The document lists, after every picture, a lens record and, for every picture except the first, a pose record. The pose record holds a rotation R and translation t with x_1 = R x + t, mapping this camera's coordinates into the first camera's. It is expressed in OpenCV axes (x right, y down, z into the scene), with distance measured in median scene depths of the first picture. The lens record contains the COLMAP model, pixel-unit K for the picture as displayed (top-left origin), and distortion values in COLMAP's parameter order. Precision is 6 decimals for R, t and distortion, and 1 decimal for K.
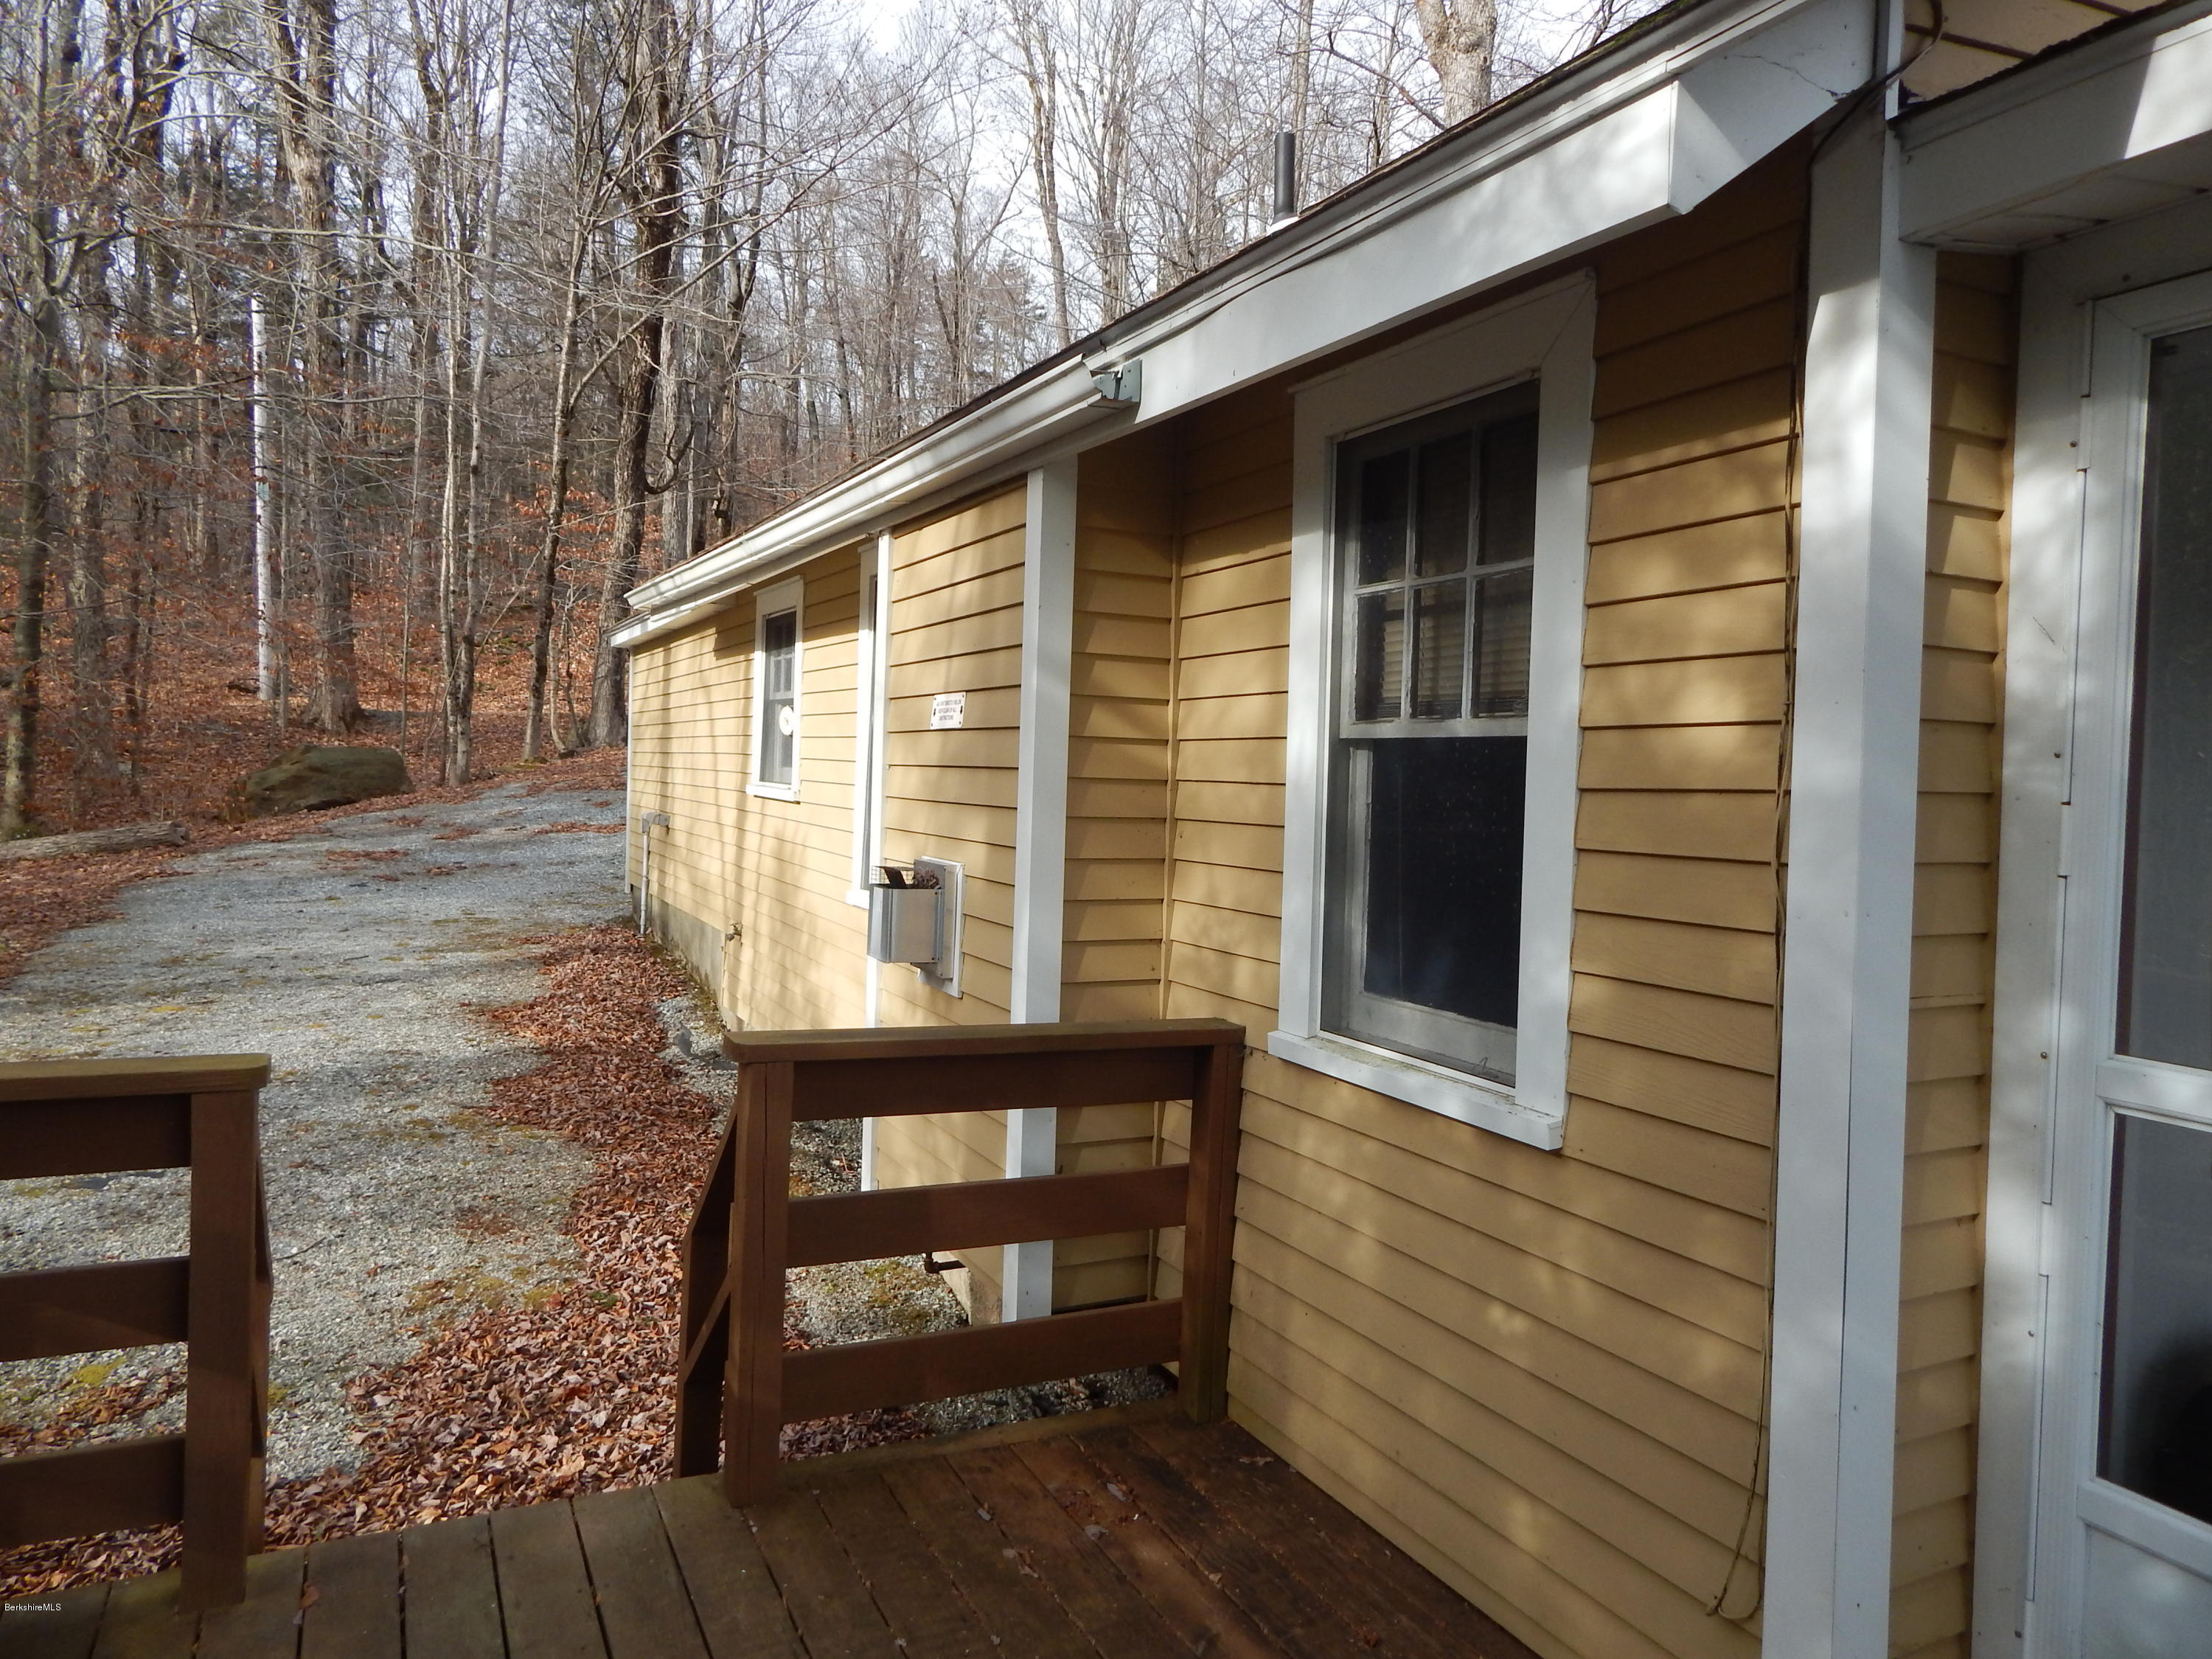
lens RADIAL K [[1457.3, 0, 1121.8], [0, 1457.3, 819.1], [0, 0, 1]] dist [0.016365, -0.021225]
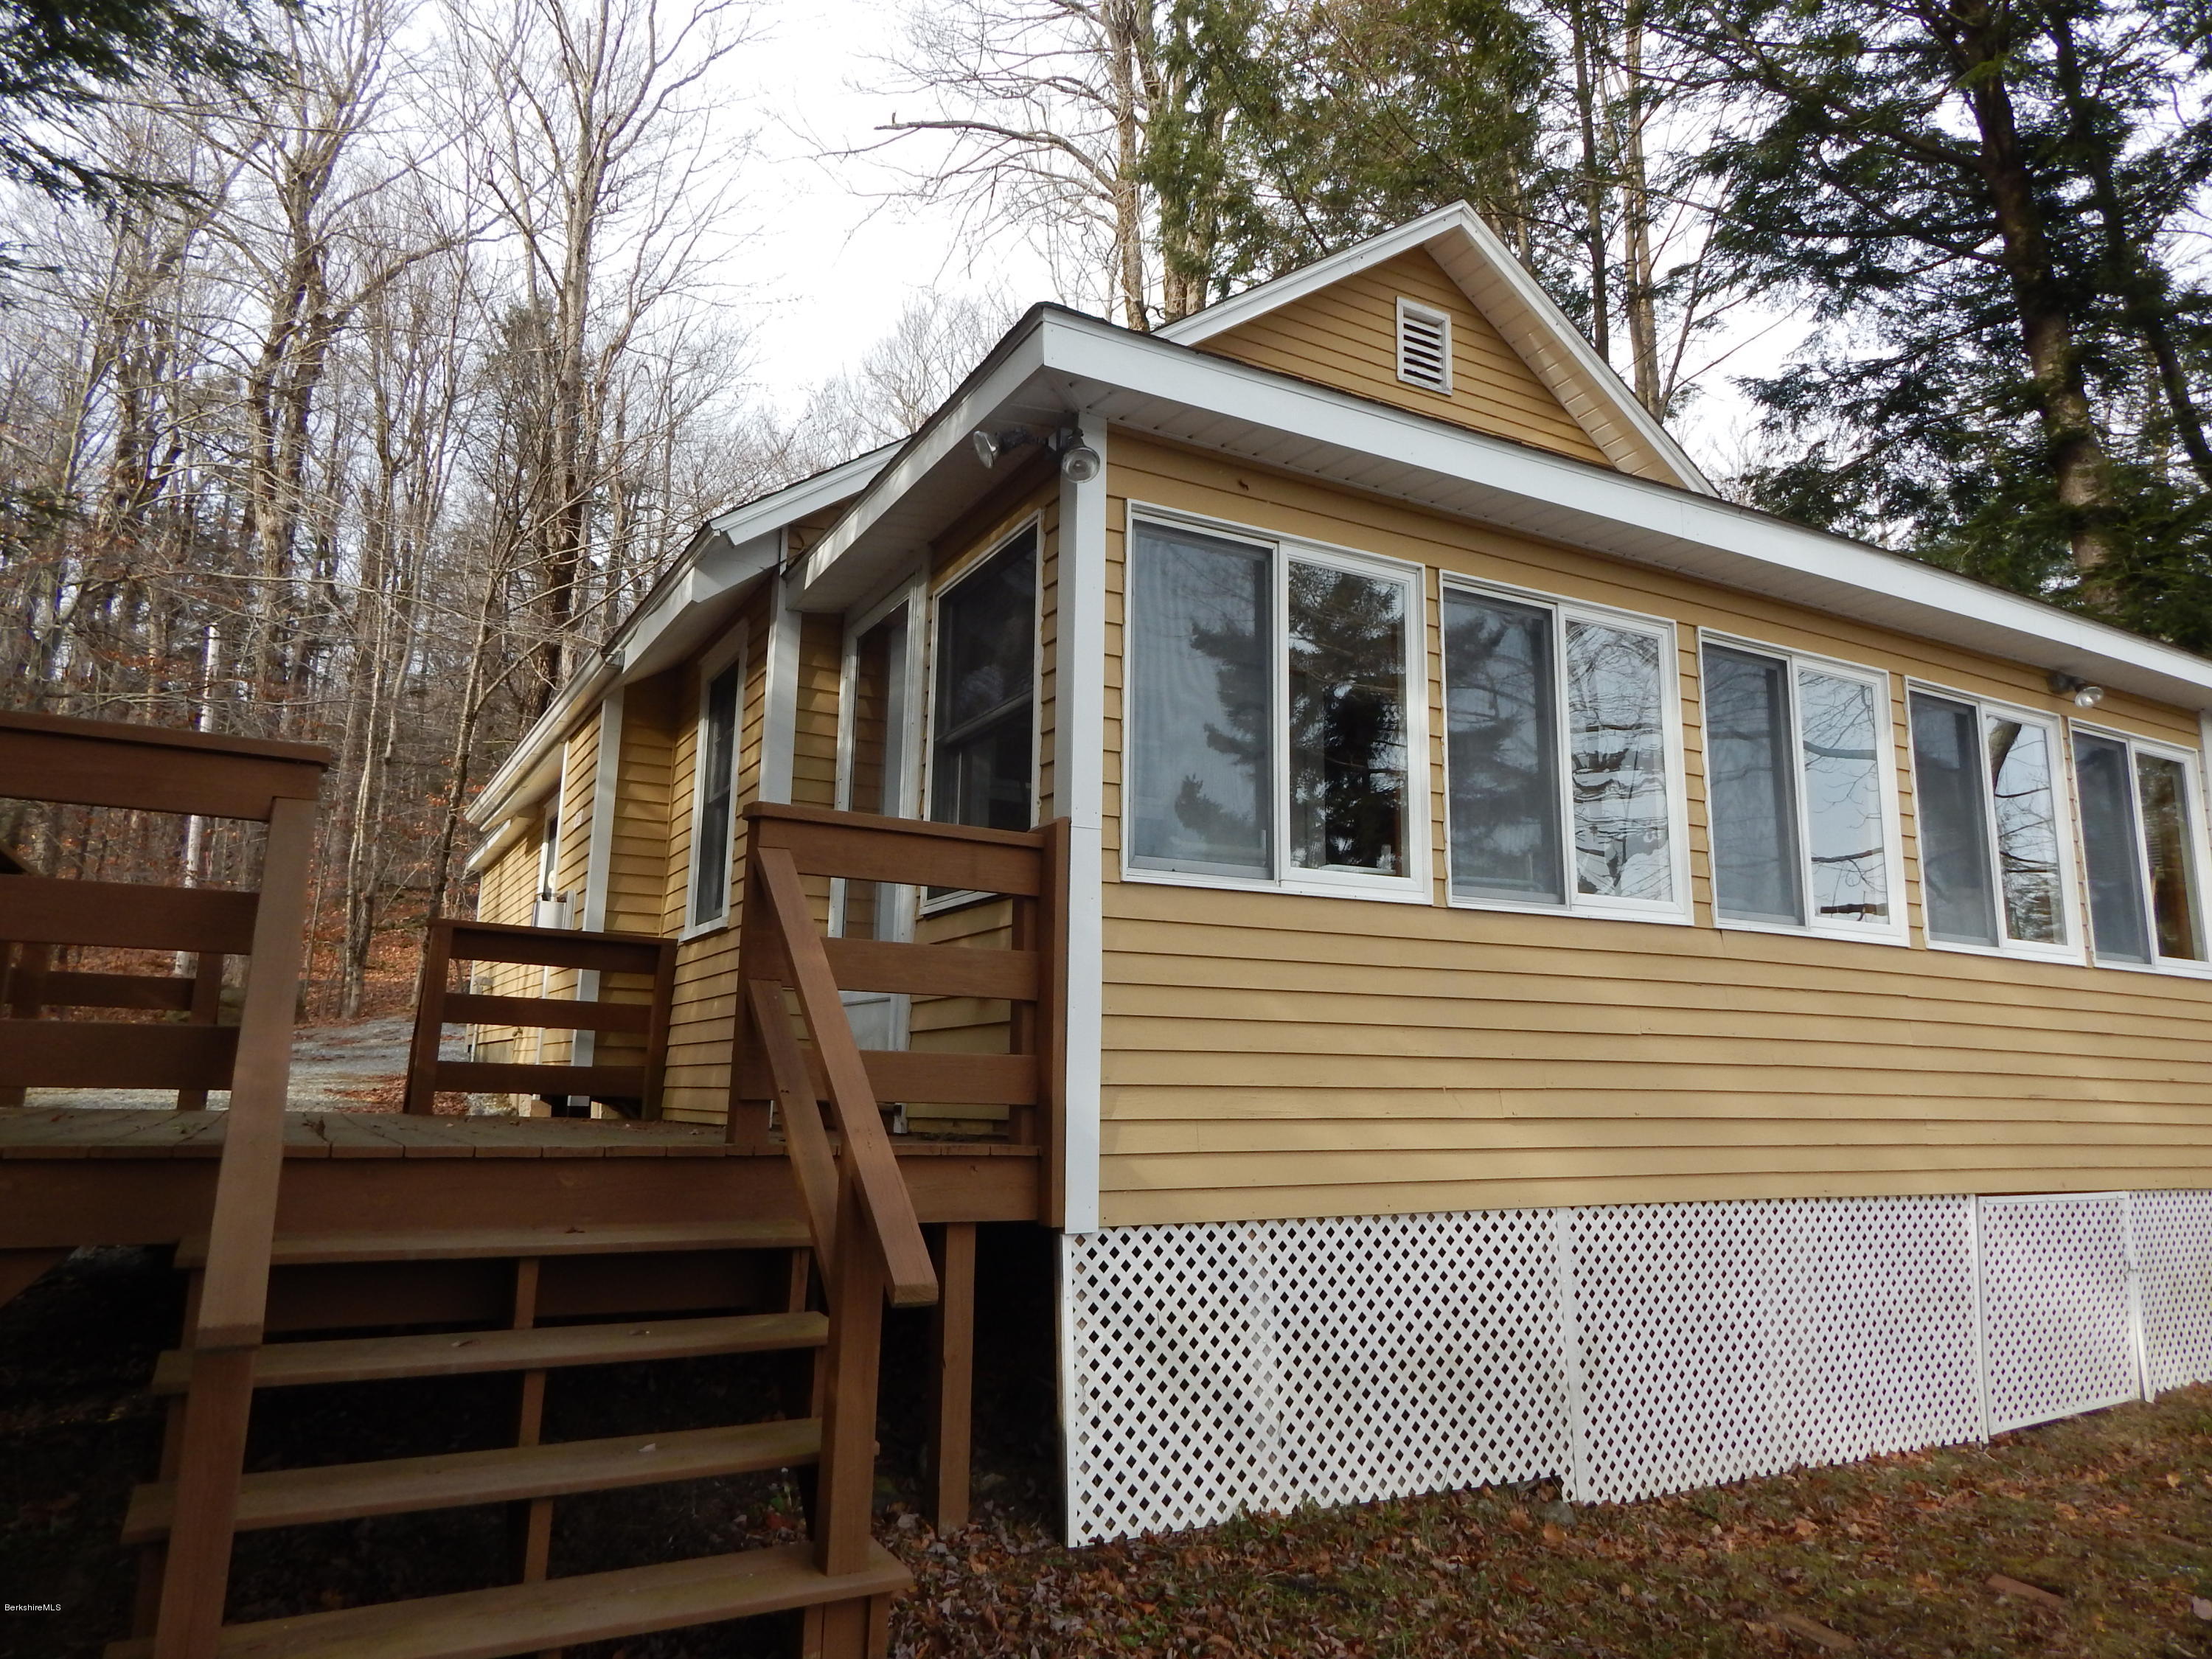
lens RADIAL K [[1457.3, 0, 1121.8], [0, 1457.3, 819.1], [0, 0, 1]] dist [0.016365, -0.021225]
pose [[0.998851, -0.005721, 0.047571, 0.076355], [0.015648, 0.977355, -0.211025, 0.051792], [-0.045287, 0.211527, 0.976322, -0.143594]]
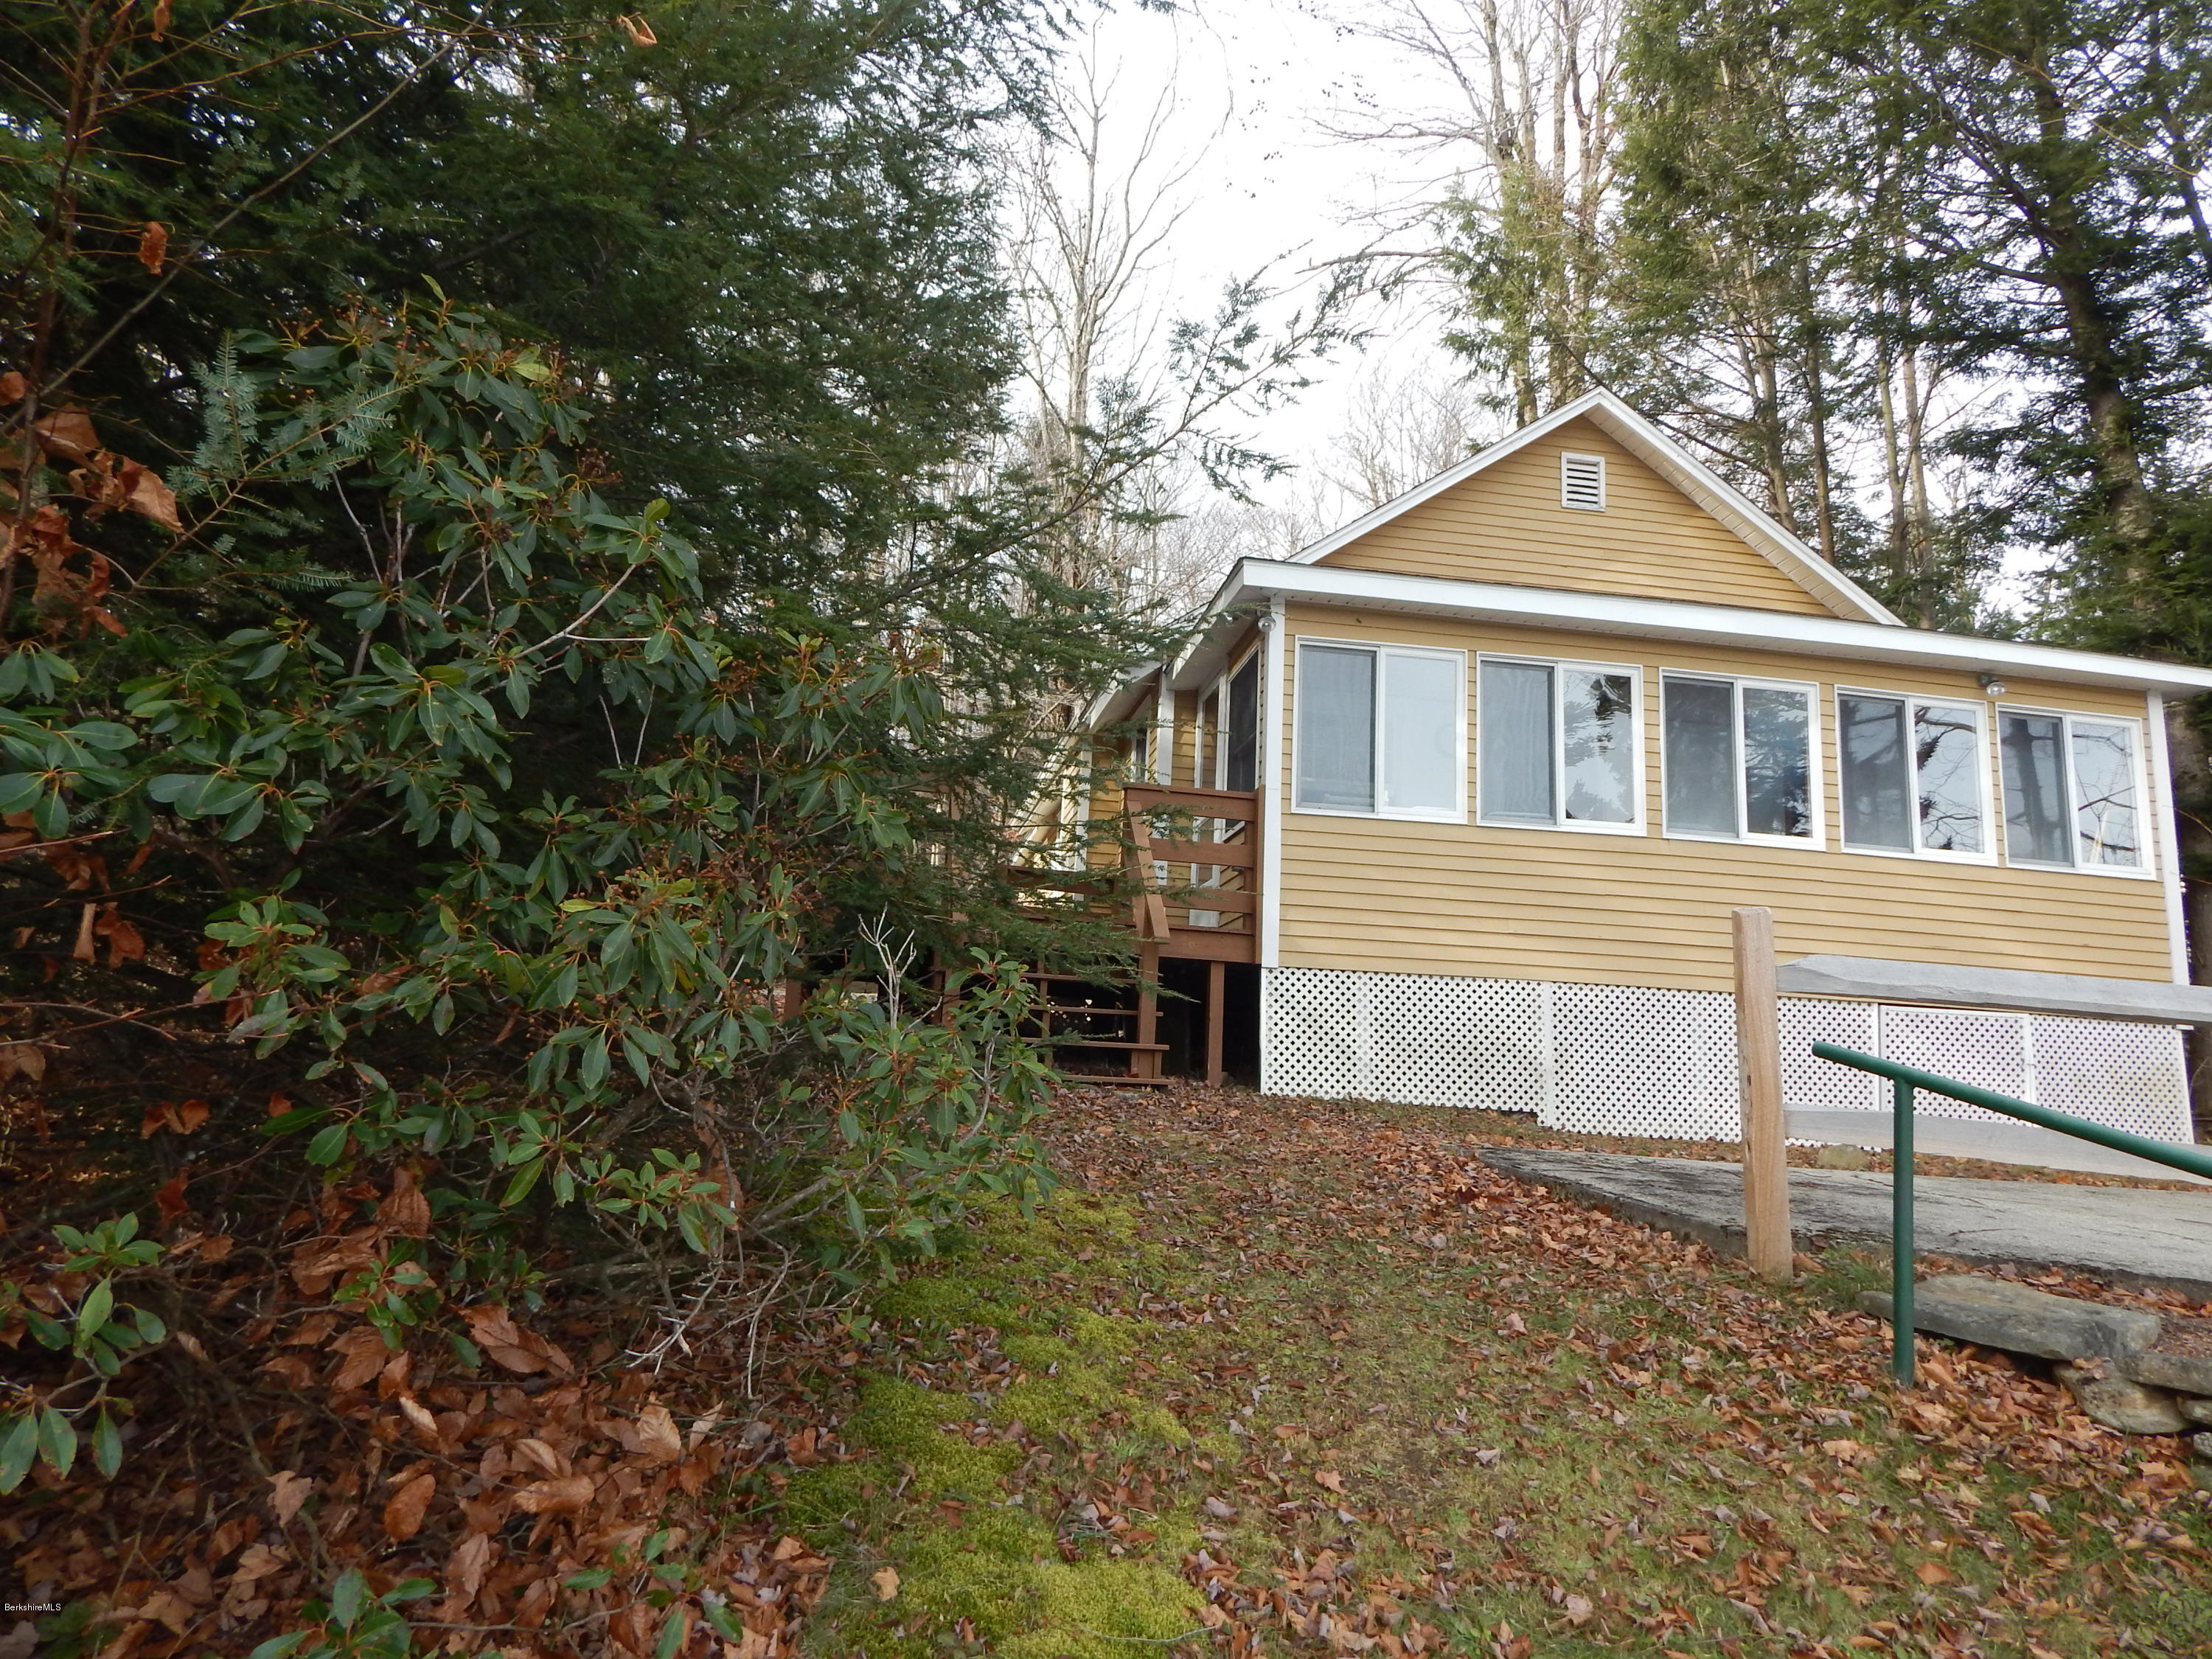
lens RADIAL K [[1457.3, 0, 1121.8], [0, 1457.3, 819.1], [0, 0, 1]] dist [0.016365, -0.021225]
pose [[0.956209, -0.041463, -0.289734, 0.145428], [-0.027343, 0.972931, -0.229471, 0.106606], [0.291406, 0.227344, 0.929192, -0.319440]]
